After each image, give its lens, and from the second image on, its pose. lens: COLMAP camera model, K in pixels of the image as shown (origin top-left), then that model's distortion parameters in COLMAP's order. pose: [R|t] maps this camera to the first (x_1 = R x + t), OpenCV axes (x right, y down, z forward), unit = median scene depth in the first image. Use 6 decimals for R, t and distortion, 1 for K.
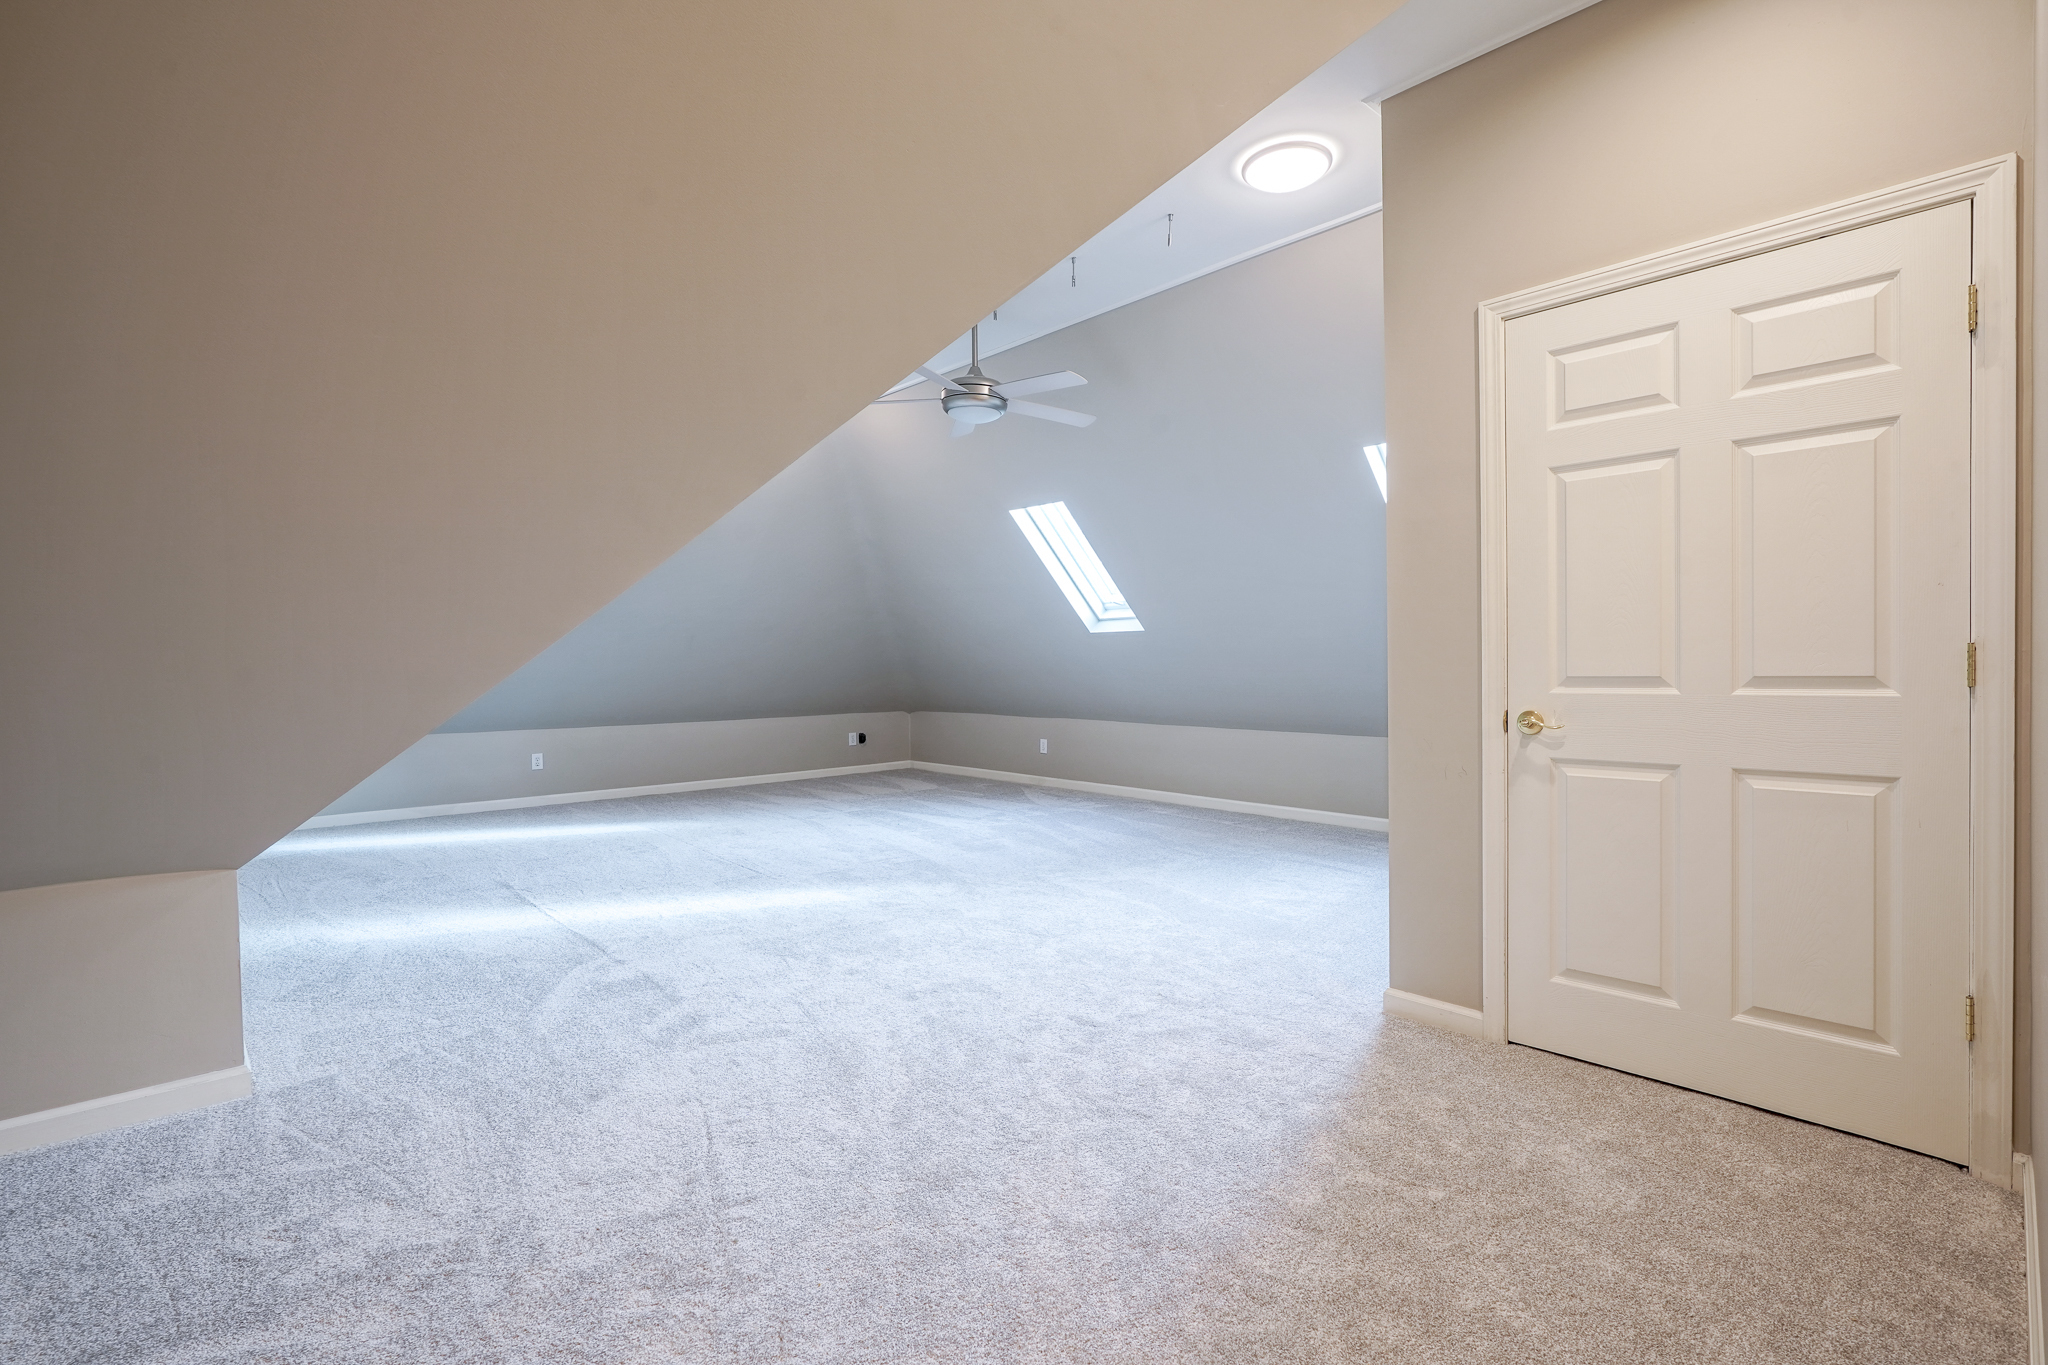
lens RADIAL K [[930.2, 0, 1025.8], [0, 930.2, 677.7], [0, 0, 1]] dist [-0.003214, 0.000293]
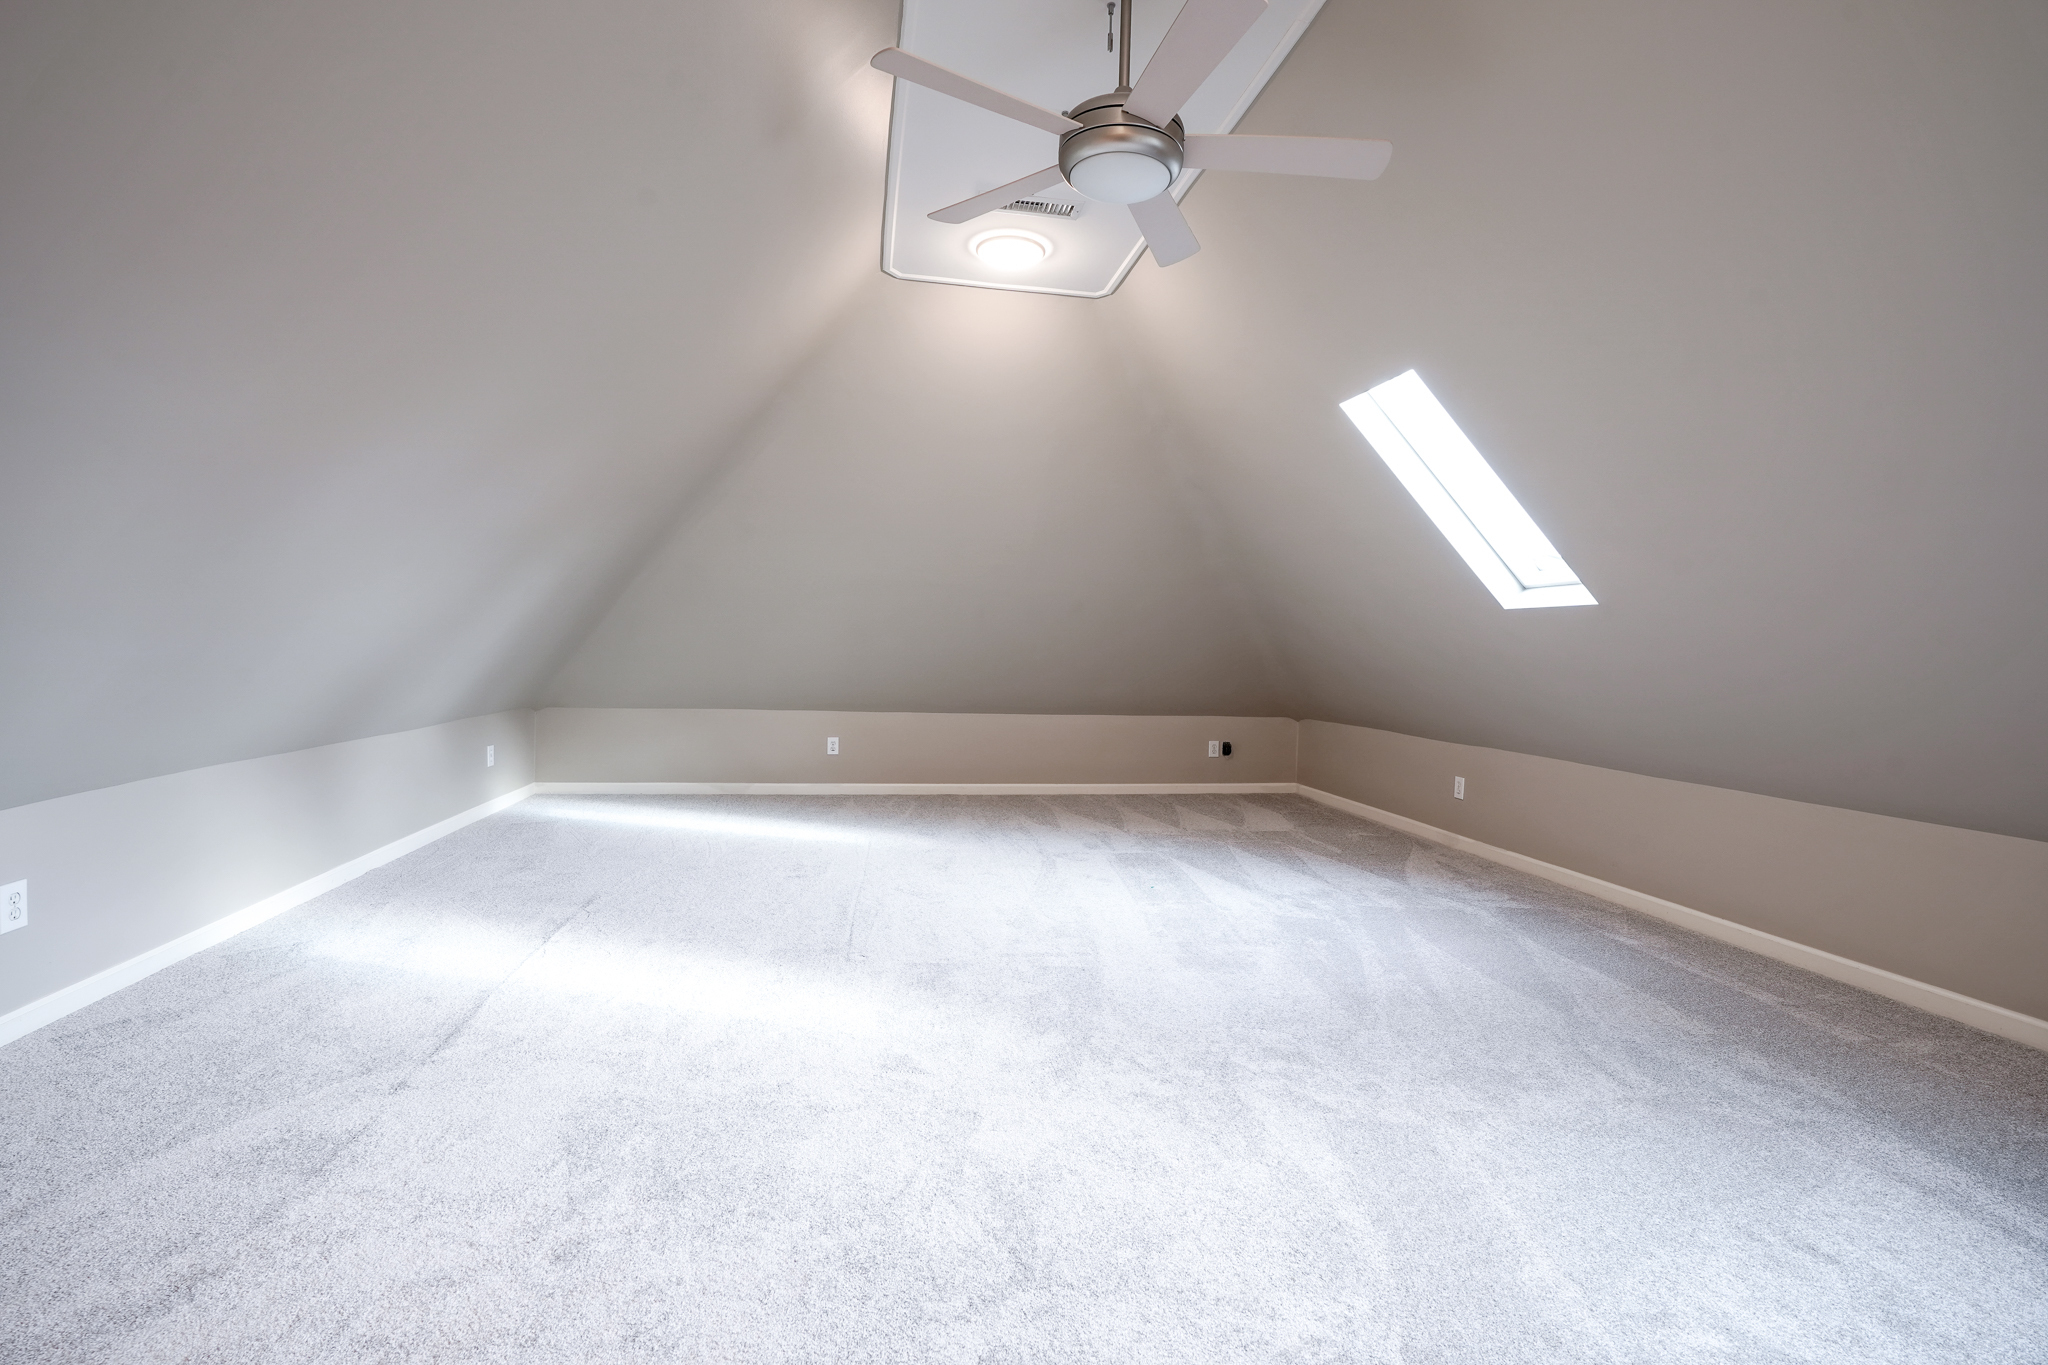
lens RADIAL K [[930.2, 0, 1021.0], [0, 930.2, 678.4], [0, 0, 1]] dist [-0.003214, 0.000293]
pose [[0.840780, 0.047551, -0.539285, 0.143627], [-0.042523, 0.998858, 0.021777, -0.005102], [0.539705, 0.004622, 0.841842, 0.383389]]
